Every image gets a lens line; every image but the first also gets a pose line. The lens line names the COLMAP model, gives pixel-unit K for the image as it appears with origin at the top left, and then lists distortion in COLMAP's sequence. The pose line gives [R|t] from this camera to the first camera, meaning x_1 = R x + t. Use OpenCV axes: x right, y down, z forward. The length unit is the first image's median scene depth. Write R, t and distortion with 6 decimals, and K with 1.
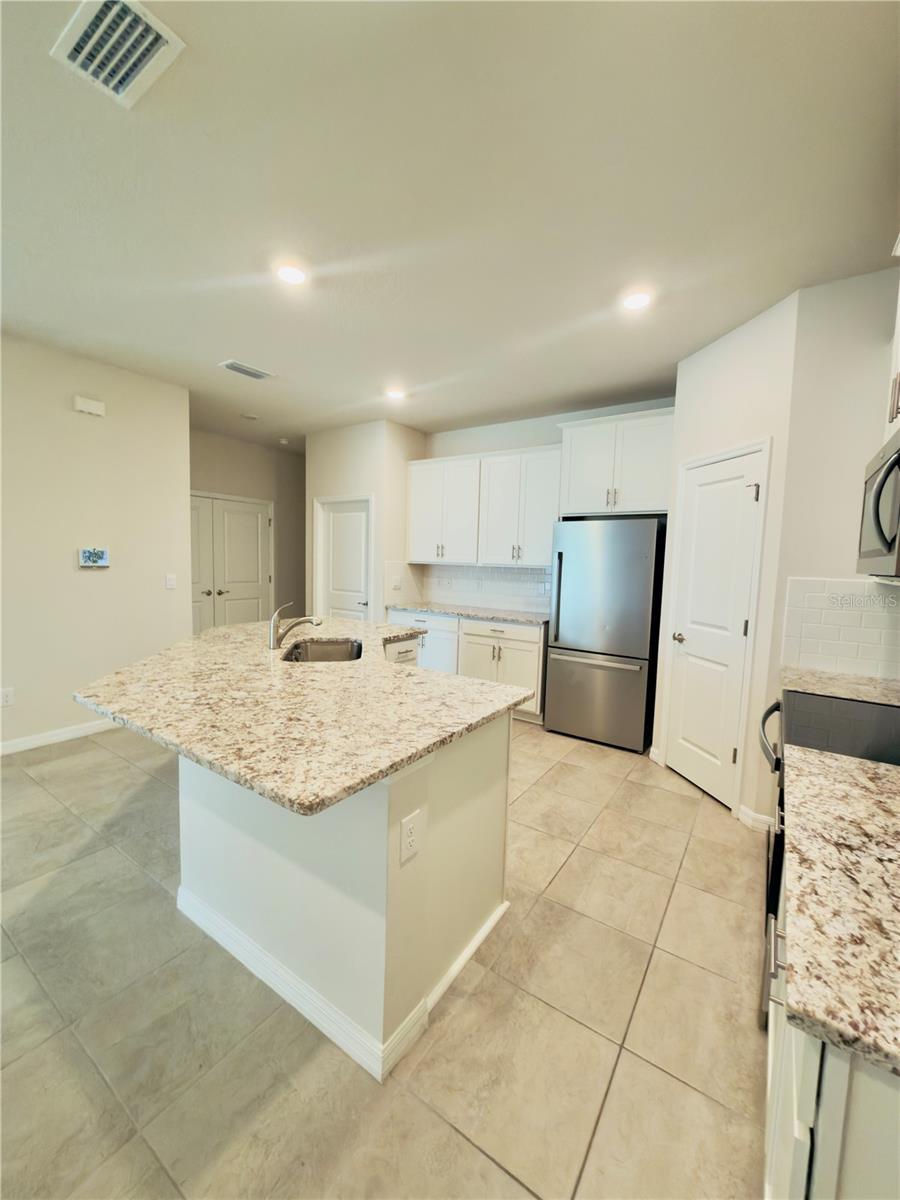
lens RADIAL K [[477.8, 0, 451.4], [0, 477.8, 603.6], [0, 0, 1]] dist [-0.003611, 0.002158]
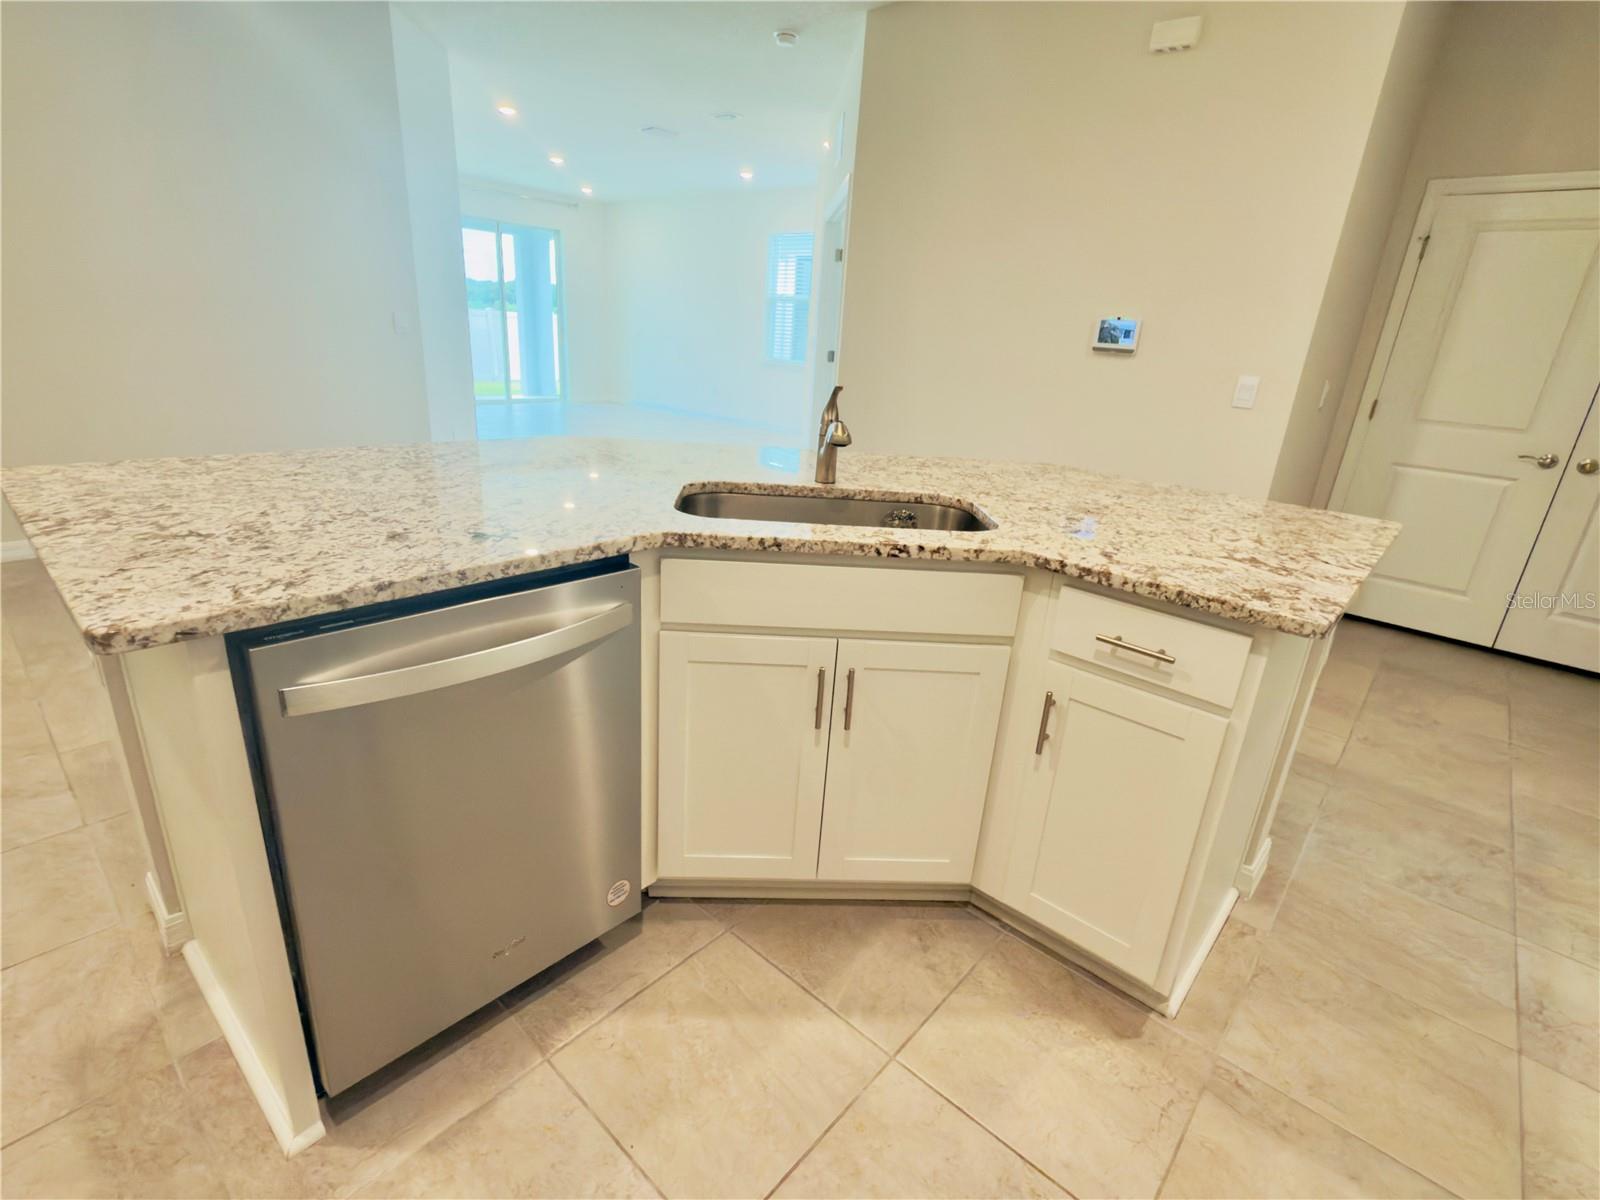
lens RADIAL K [[758.4, 0, 806.6], [0, 758.4, 607.8], [0, 0, 1]] dist [-0.000425, -0.000945]
pose [[-0.125285, 0.306457, -0.943604, 0.513009], [-0.160436, 0.932321, 0.324094, -0.042237], [0.979063, 0.191992, -0.067639, 1.375816]]
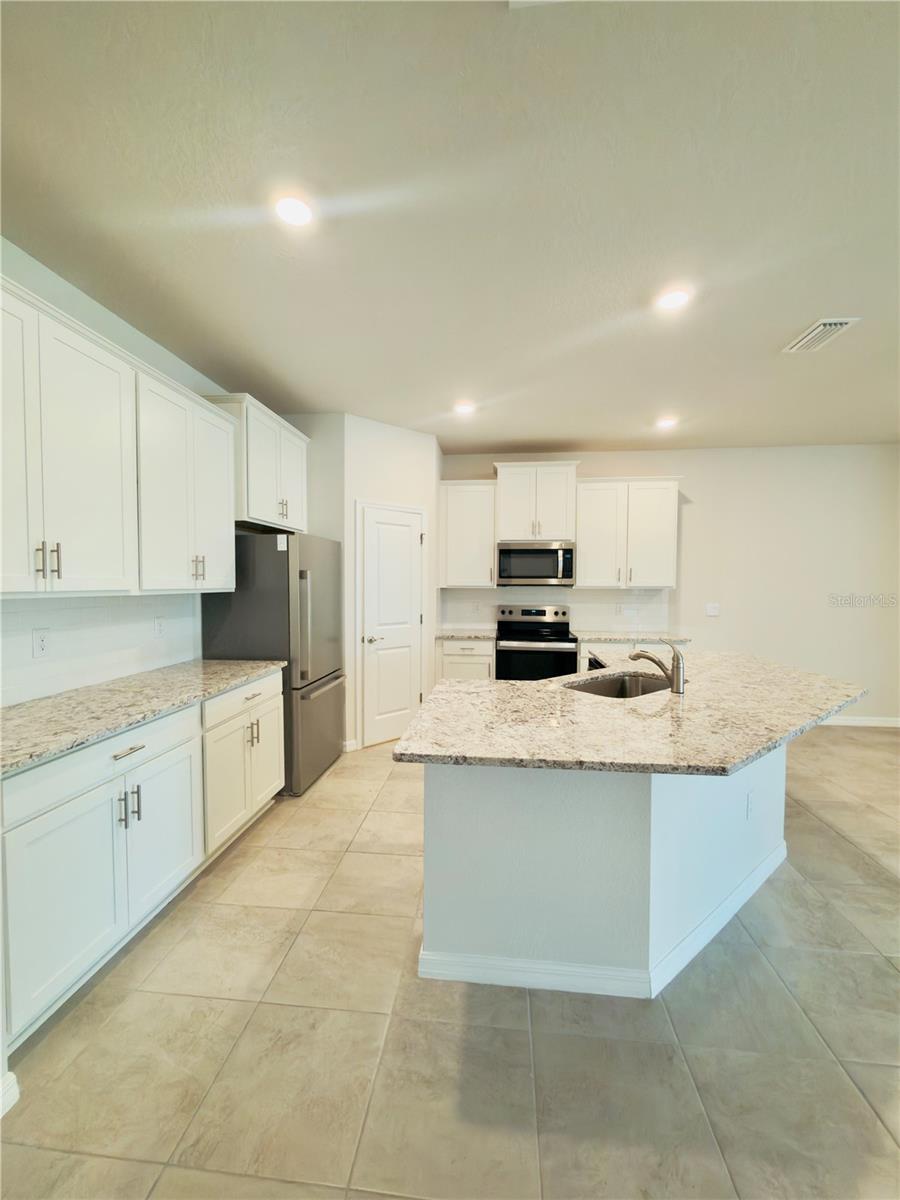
lens RADIAL K [[477.8, 0, 451.4], [0, 477.8, 603.5], [0, 0, 1]] dist [-0.003611, 0.002158]
pose [[-0.475775, -0.068241, 0.876916, -1.185212], [0.064172, 0.991636, 0.111985, -0.244358], [-0.877223, 0.109553, -0.467416, 2.238184]]
